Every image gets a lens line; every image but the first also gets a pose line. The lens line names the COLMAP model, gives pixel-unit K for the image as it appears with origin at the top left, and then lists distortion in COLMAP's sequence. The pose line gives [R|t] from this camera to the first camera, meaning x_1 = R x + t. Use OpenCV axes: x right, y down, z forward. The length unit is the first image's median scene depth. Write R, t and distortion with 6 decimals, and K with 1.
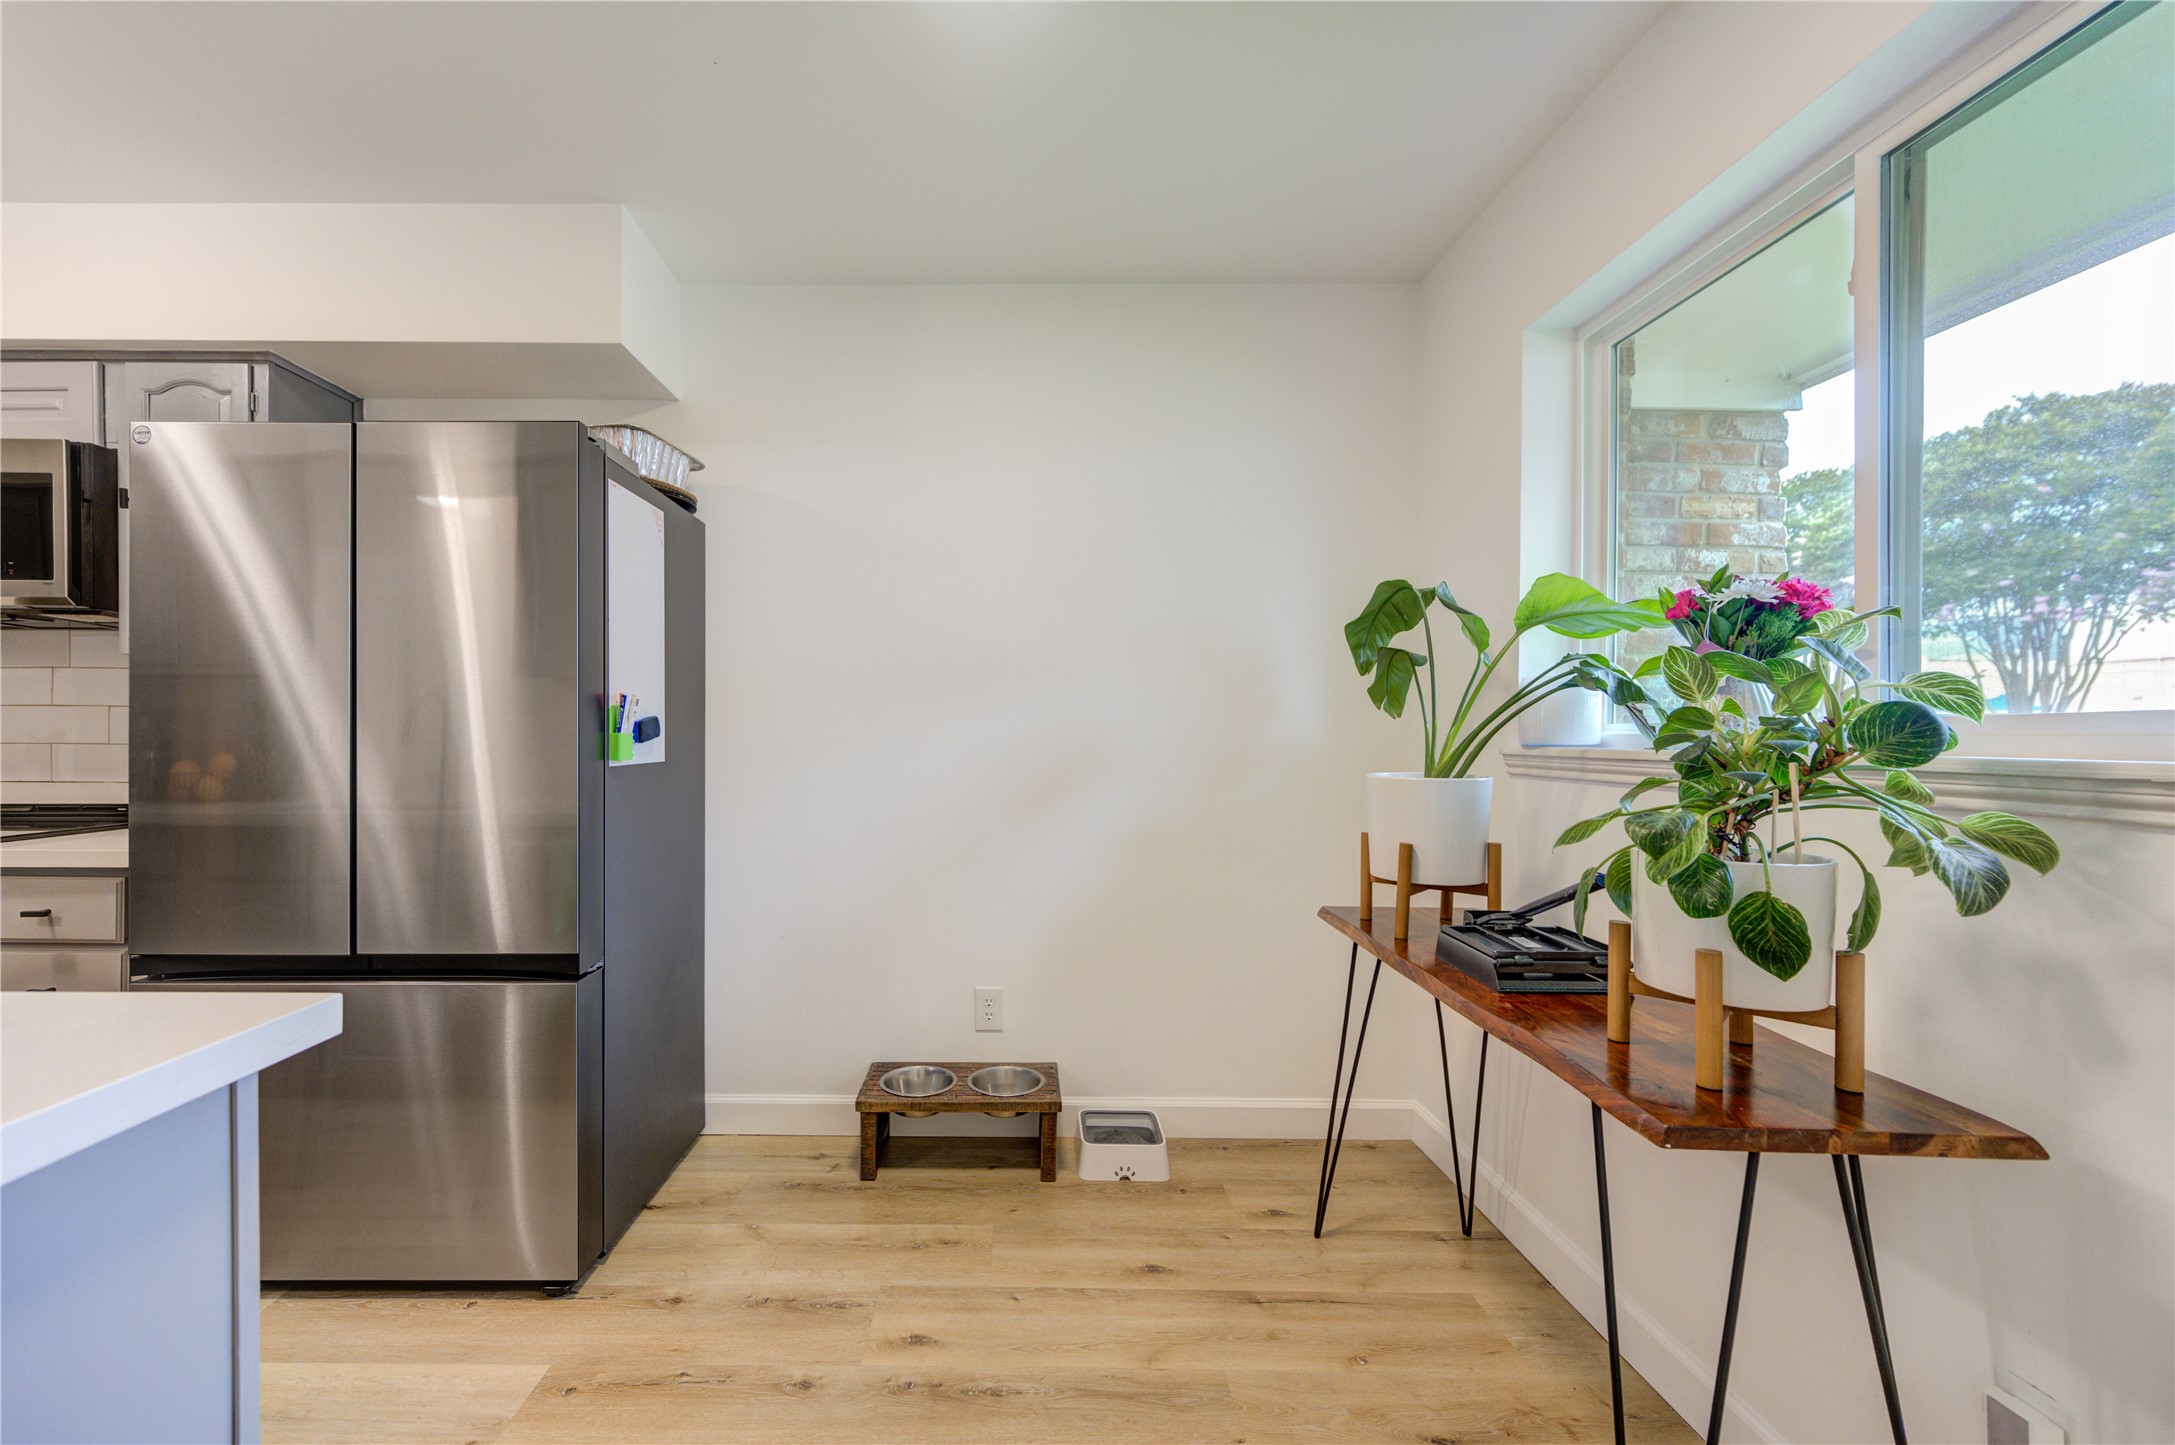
lens RADIAL K [[847.3, 0, 1036.9], [0, 847.3, 742.8], [0, 0, 1]] dist [0.003447, -0.000659]
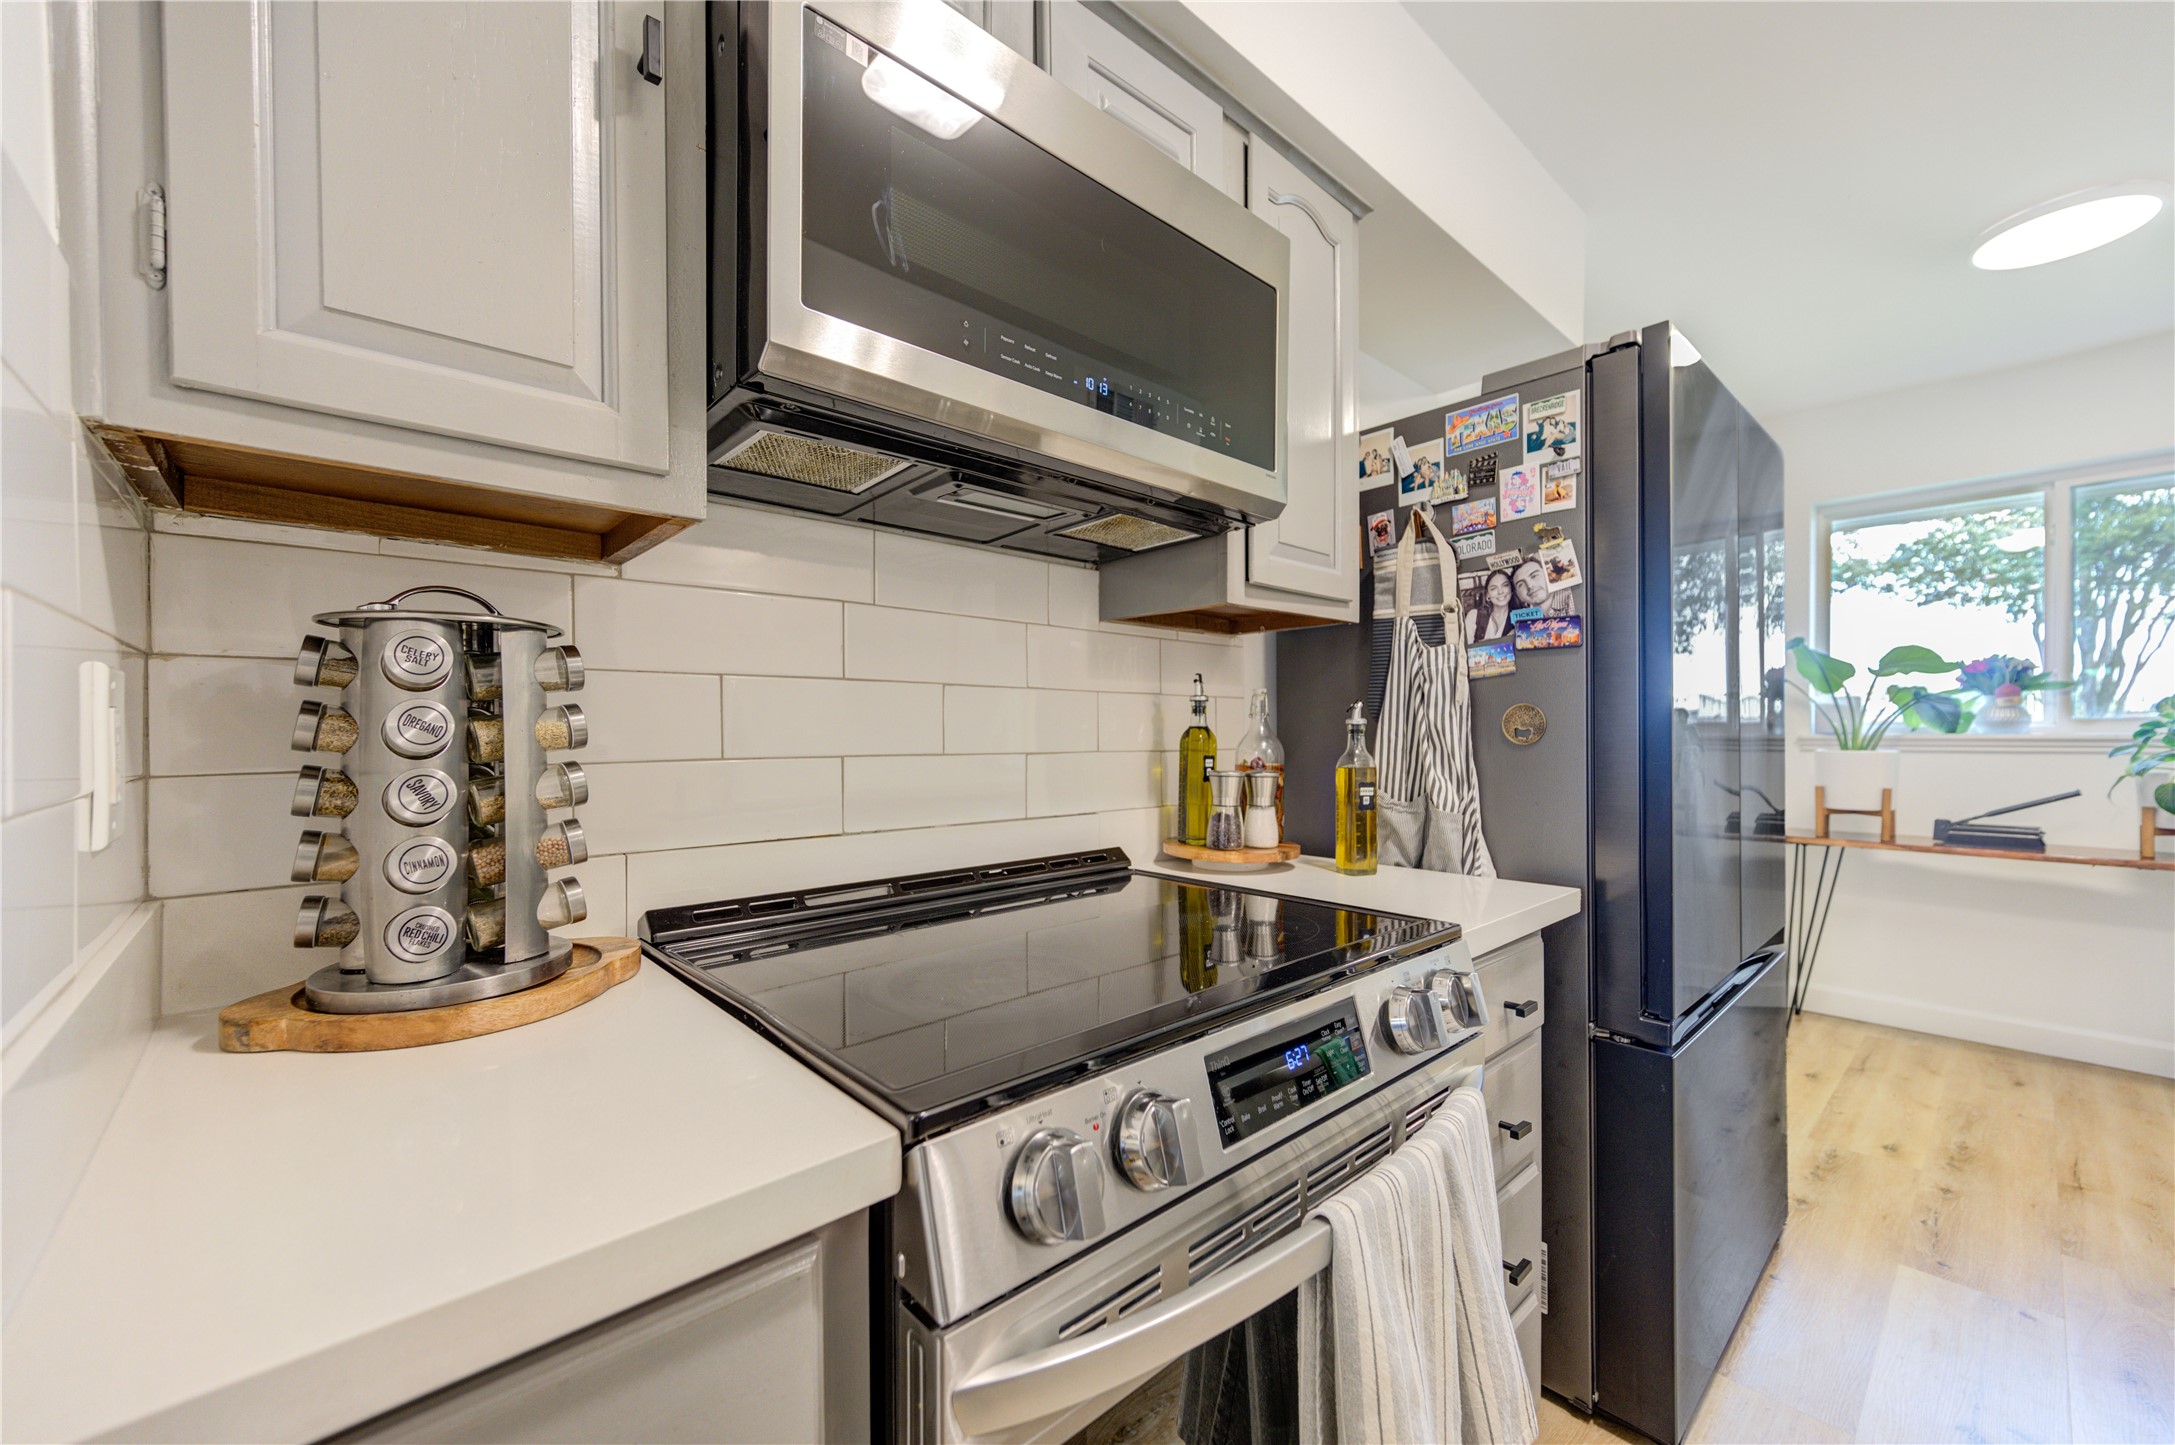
lens RADIAL K [[847.3, 0, 1098.0], [0, 847.3, 735.0], [0, 0, 1]] dist [0.003447, -0.000659]
pose [[0.737609, -0.008365, 0.675176, -1.630238], [0.015939, 0.999860, -0.005025, -0.007231], [-0.675040, 0.014468, 0.737639, 0.650714]]
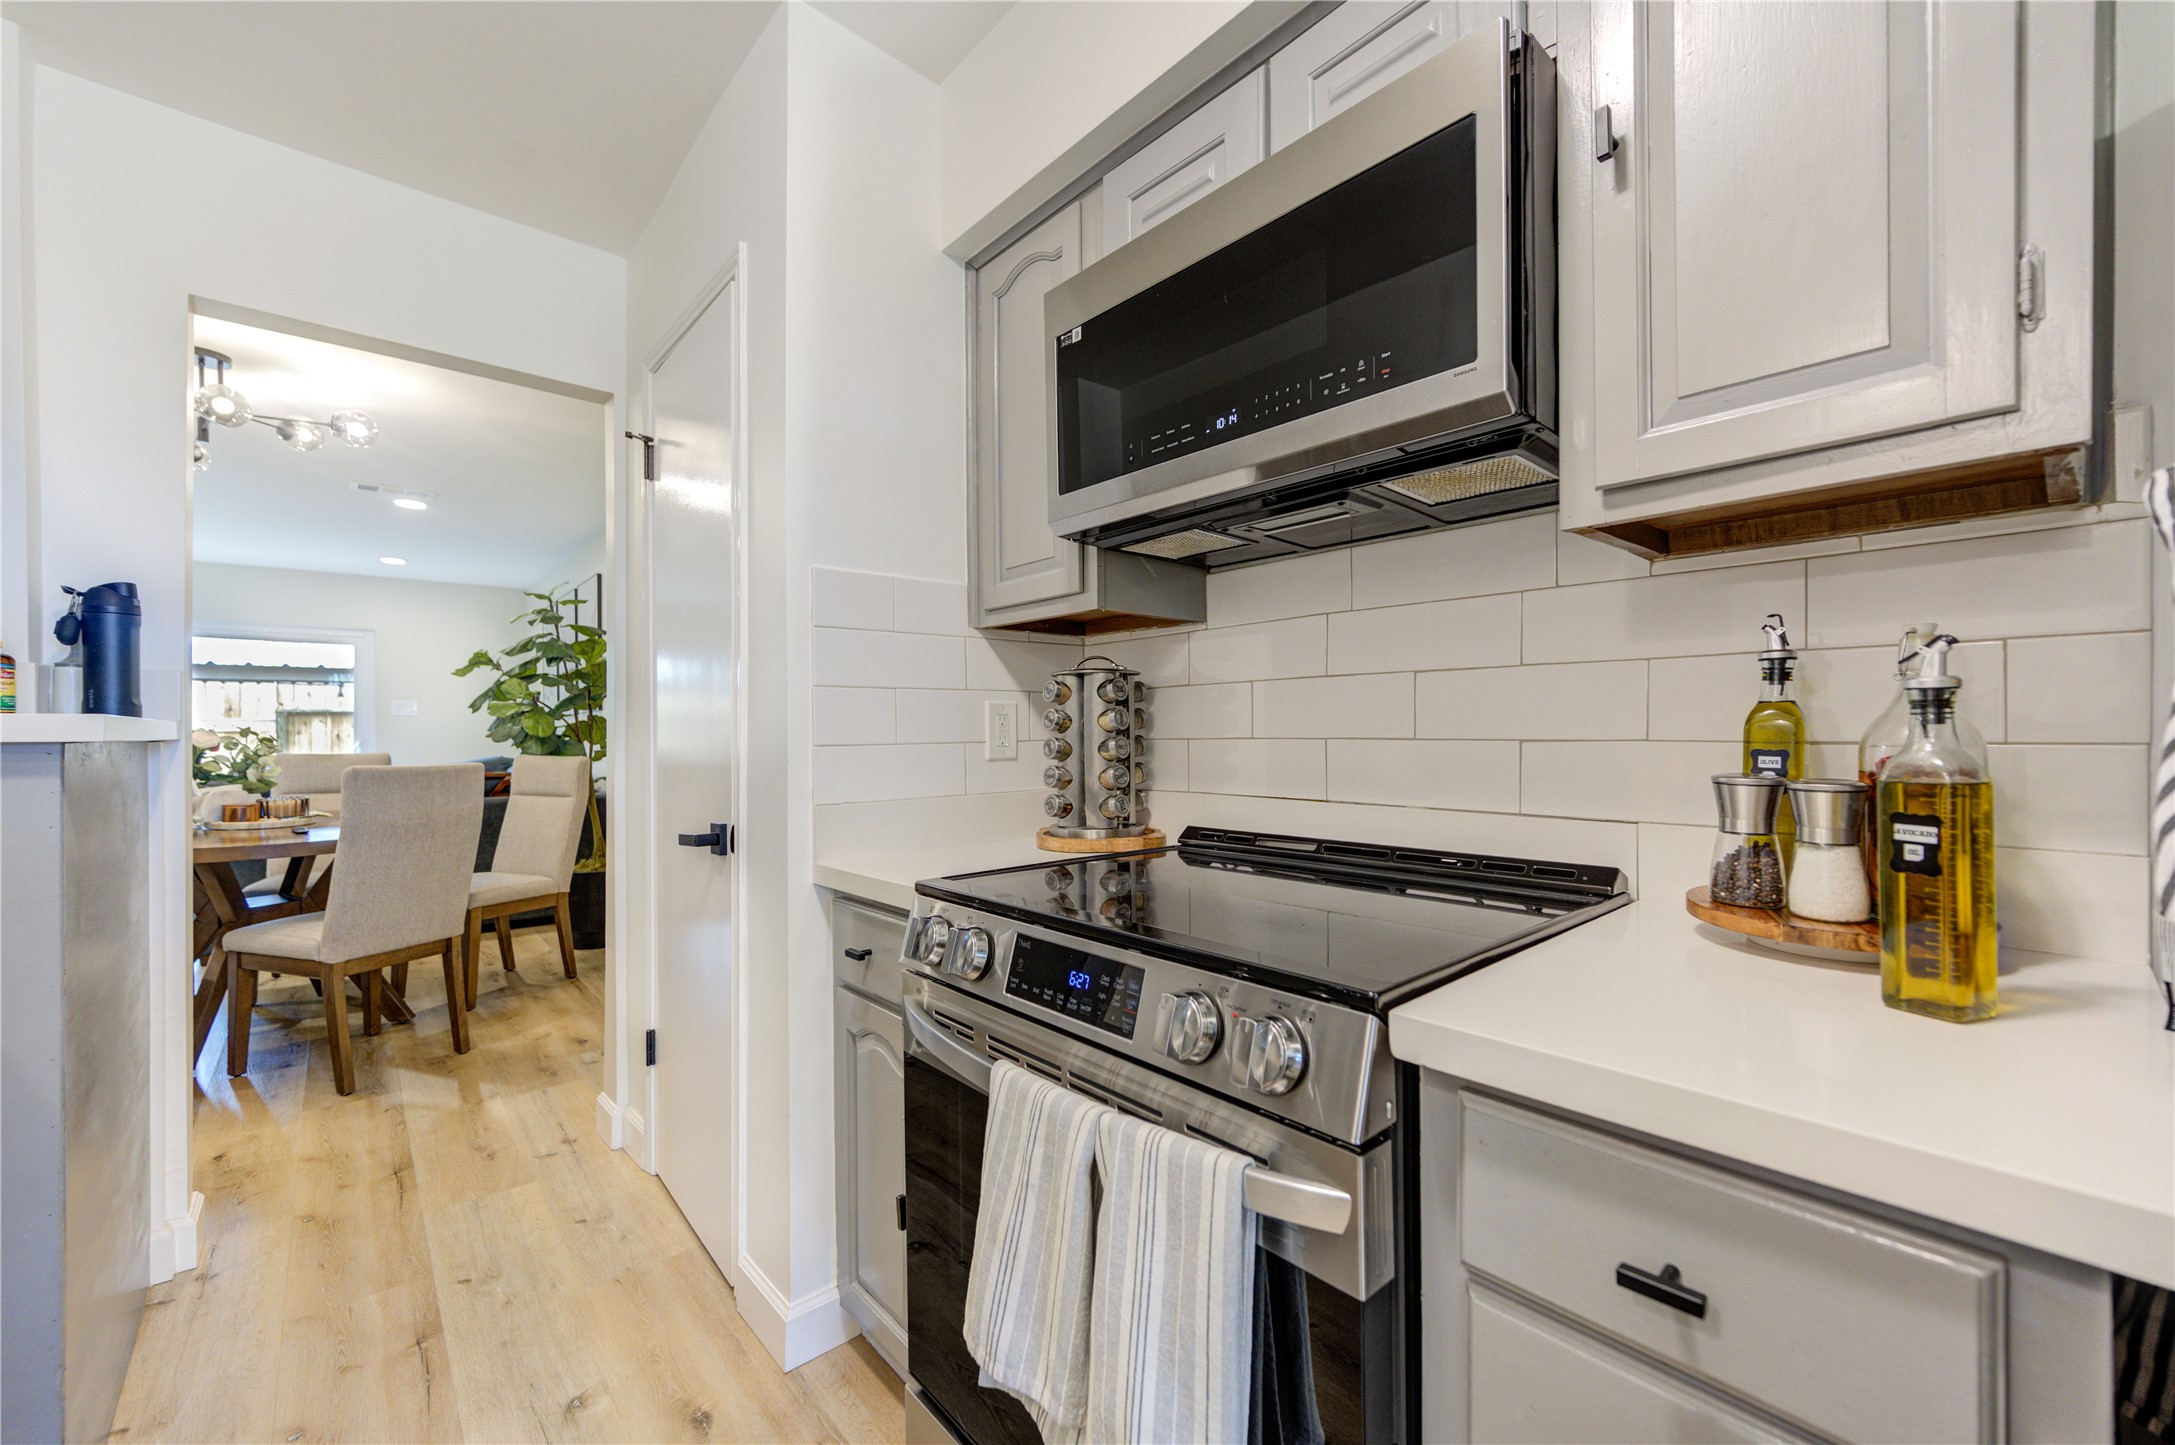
lens RADIAL K [[847.3, 0, 1084.6], [0, 847.3, 735.1], [0, 0, 1]] dist [0.003447, -0.000659]
pose [[0.663383, -0.003290, -0.748272, -0.960985], [-0.001808, 0.999980, -0.006000, 0.003914], [0.748277, 0.005333, 0.663365, 0.562390]]
